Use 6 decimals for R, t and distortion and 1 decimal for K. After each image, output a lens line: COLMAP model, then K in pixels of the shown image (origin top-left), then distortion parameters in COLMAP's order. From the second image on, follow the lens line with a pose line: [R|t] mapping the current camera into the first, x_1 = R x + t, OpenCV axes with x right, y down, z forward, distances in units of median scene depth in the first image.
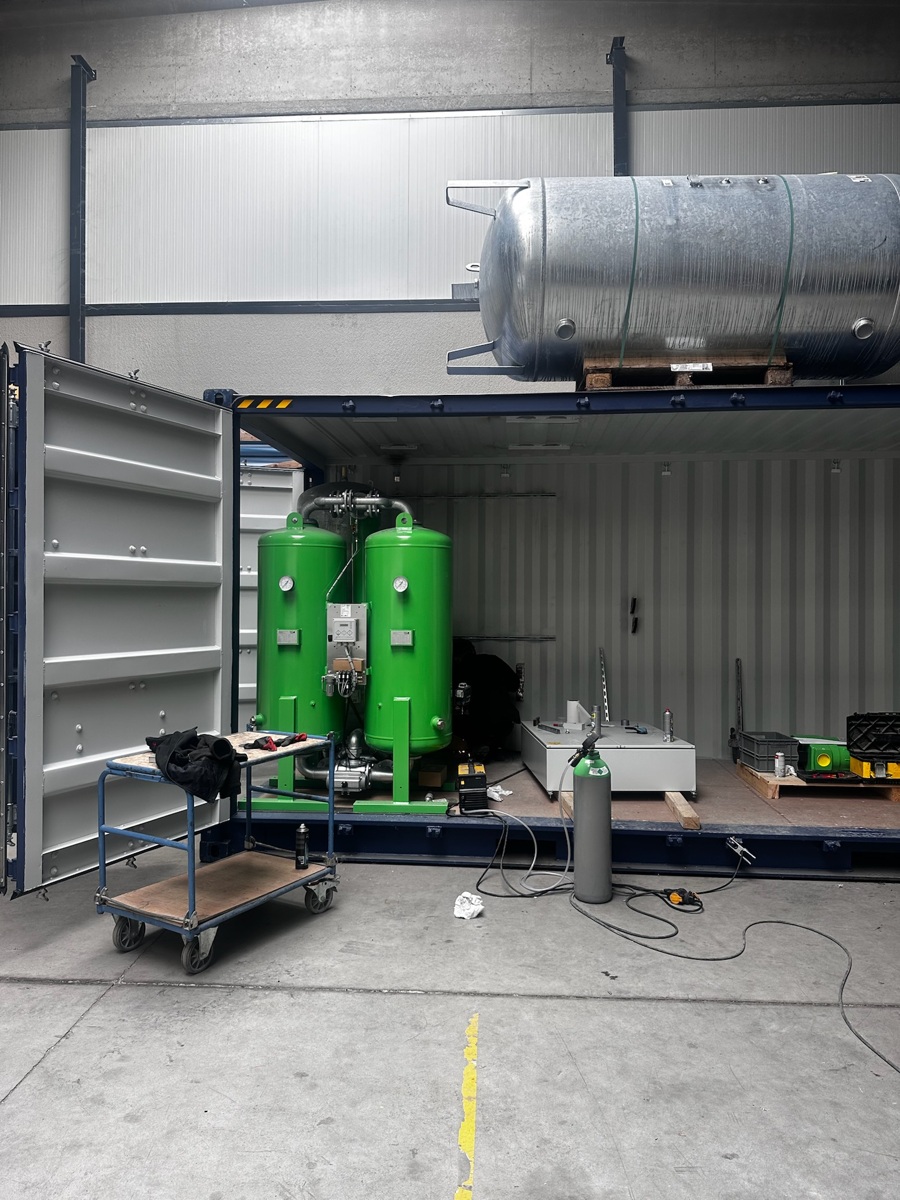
lens RADIAL K [[844.9, 0, 459.9], [0, 844.9, 597.3], [0, 0, 1]] dist [0.139278, -0.173707]
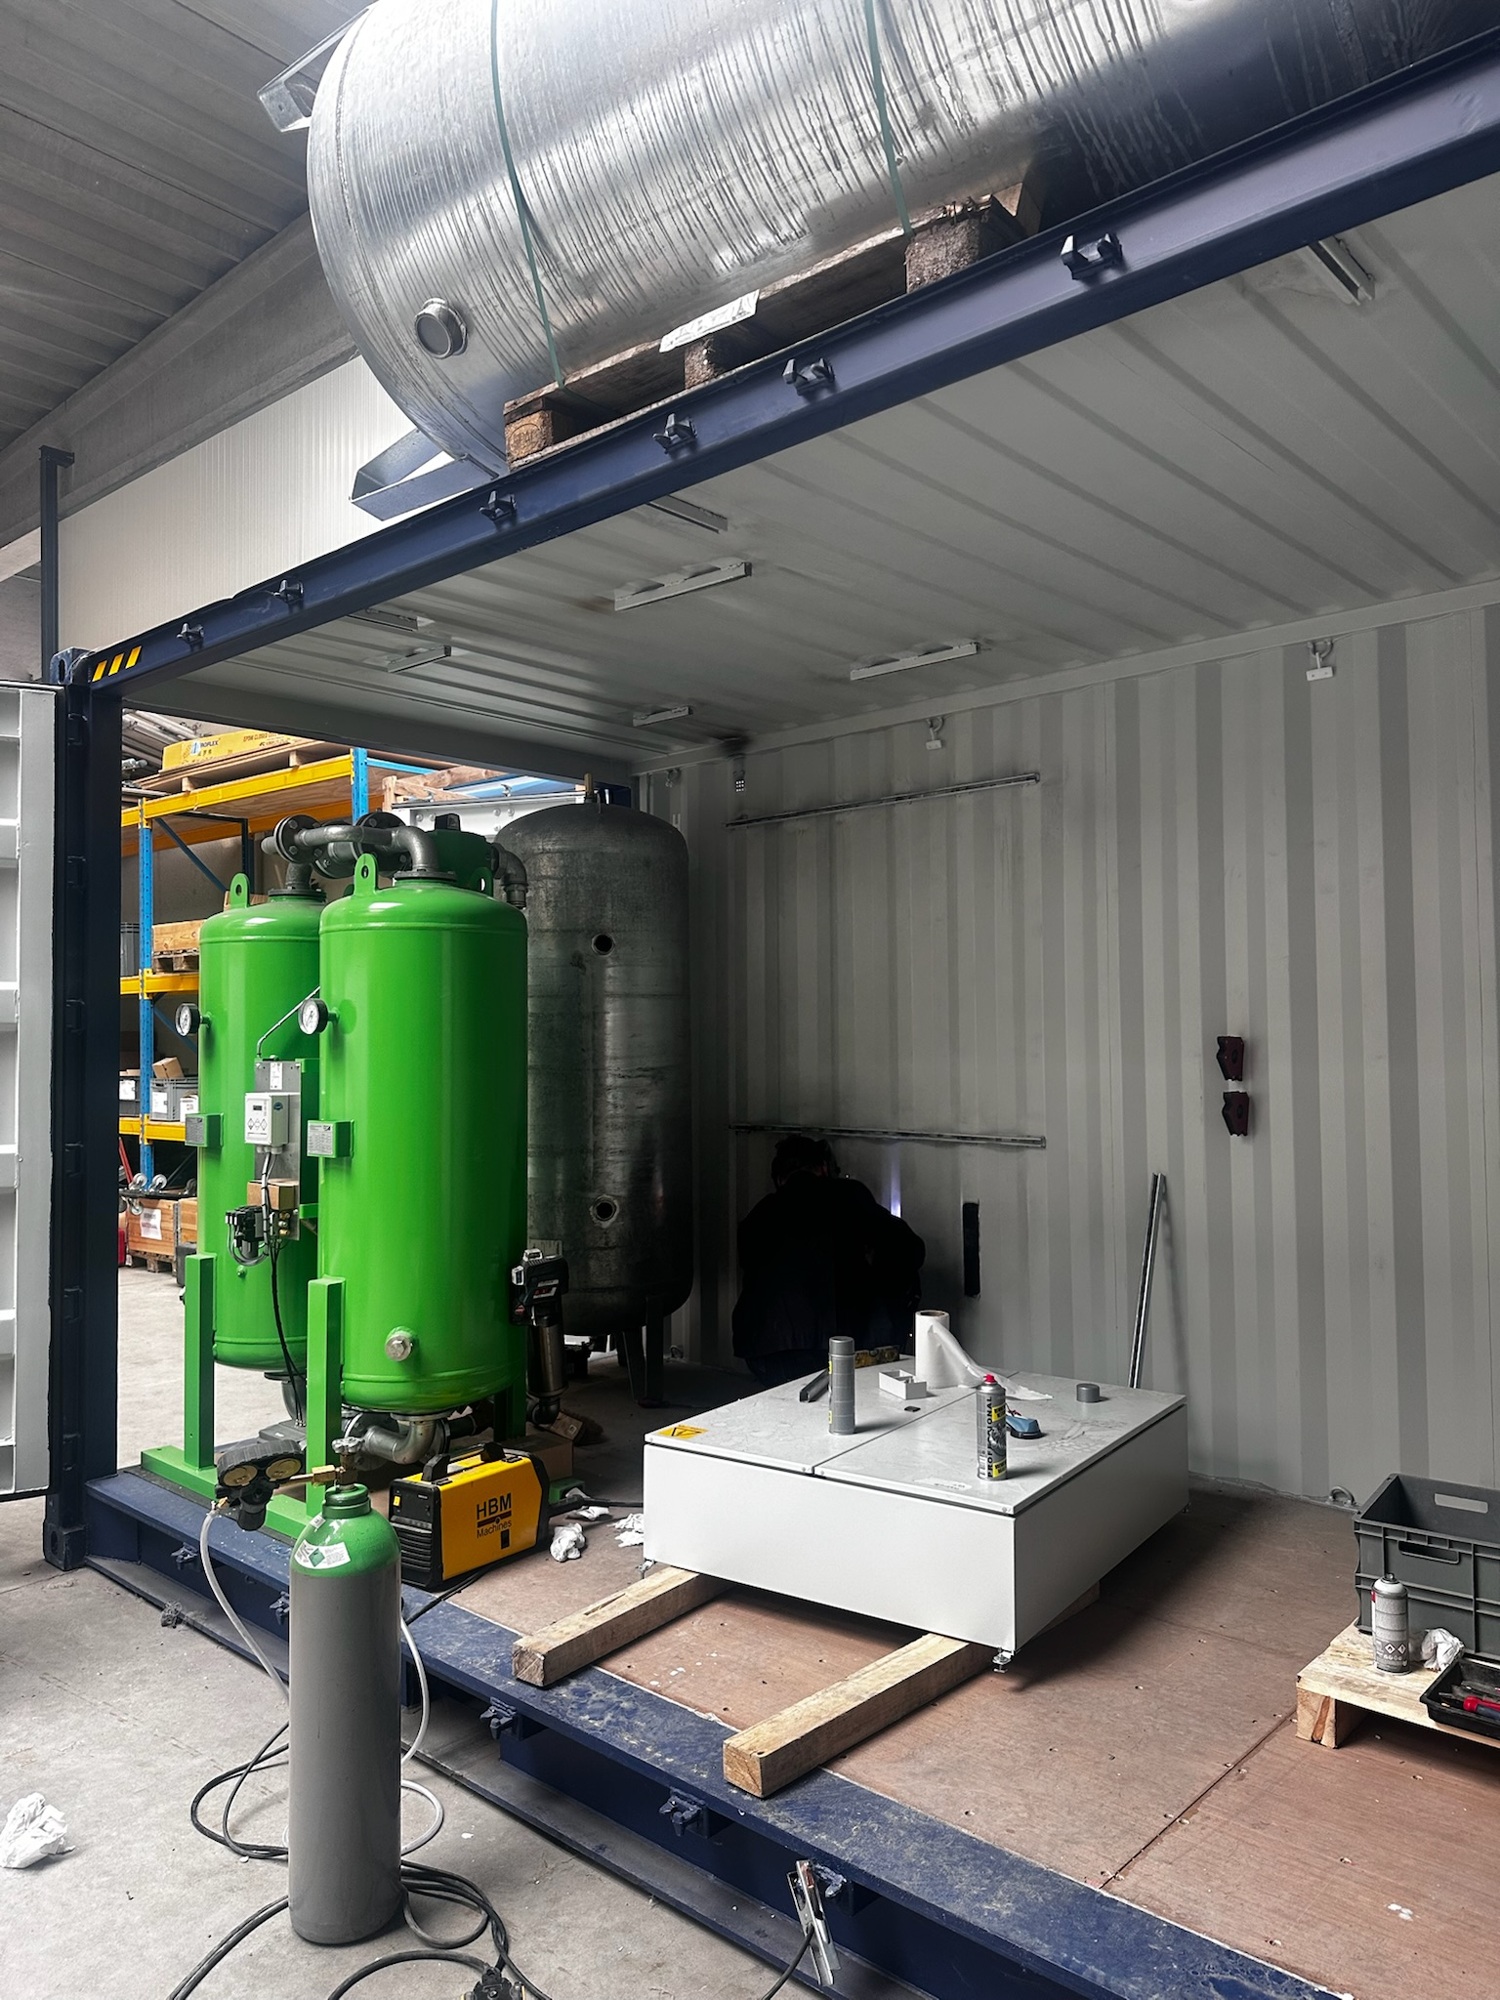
lens RADIAL K [[1408.2, 0, 766.6], [0, 1408.2, 995.5], [0, 0, 1]] dist [0.139278, -0.173707]
pose [[0.792145, -0.028444, -0.609670, 0.517957], [0.012738, 0.999466, -0.030079, -0.001092], [0.610200, 0.016061, 0.792085, 0.506768]]
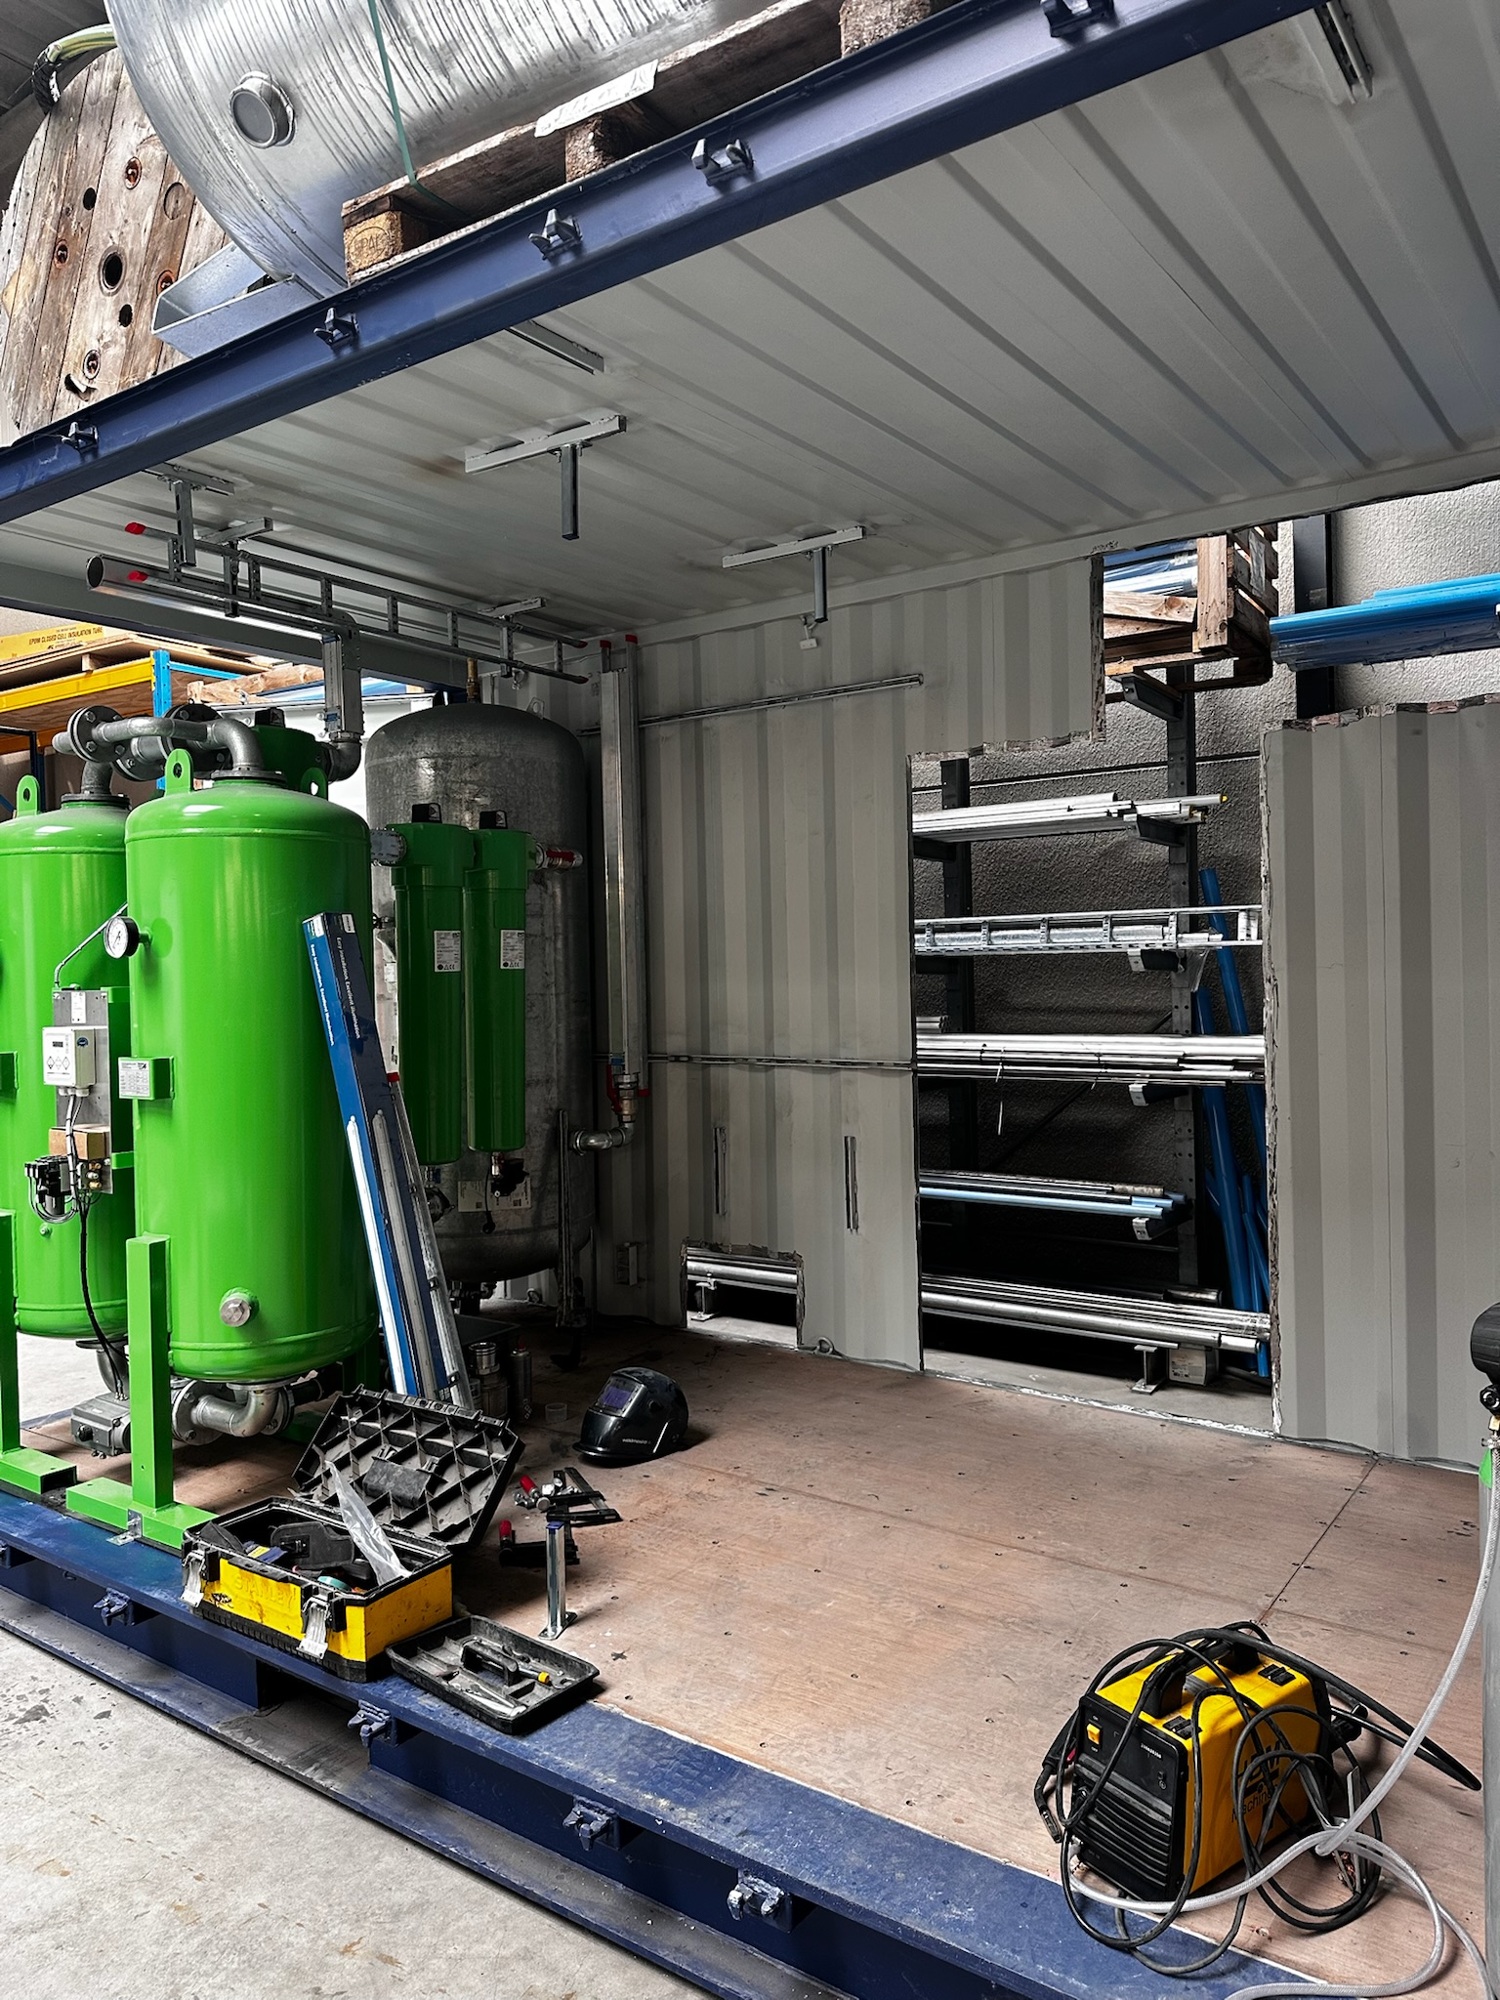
lens RADIAL K [[1419.7, 0, 747.7], [0, 1419.7, 988.0], [0, 0, 1]] dist [0.074538, -0.072935]
pose [[0.853806, -0.013514, -0.520416, 0.463242], [0.024667, 0.999590, 0.014511, 0.004046], [0.520007, -0.025227, 0.853789, 0.539601]]
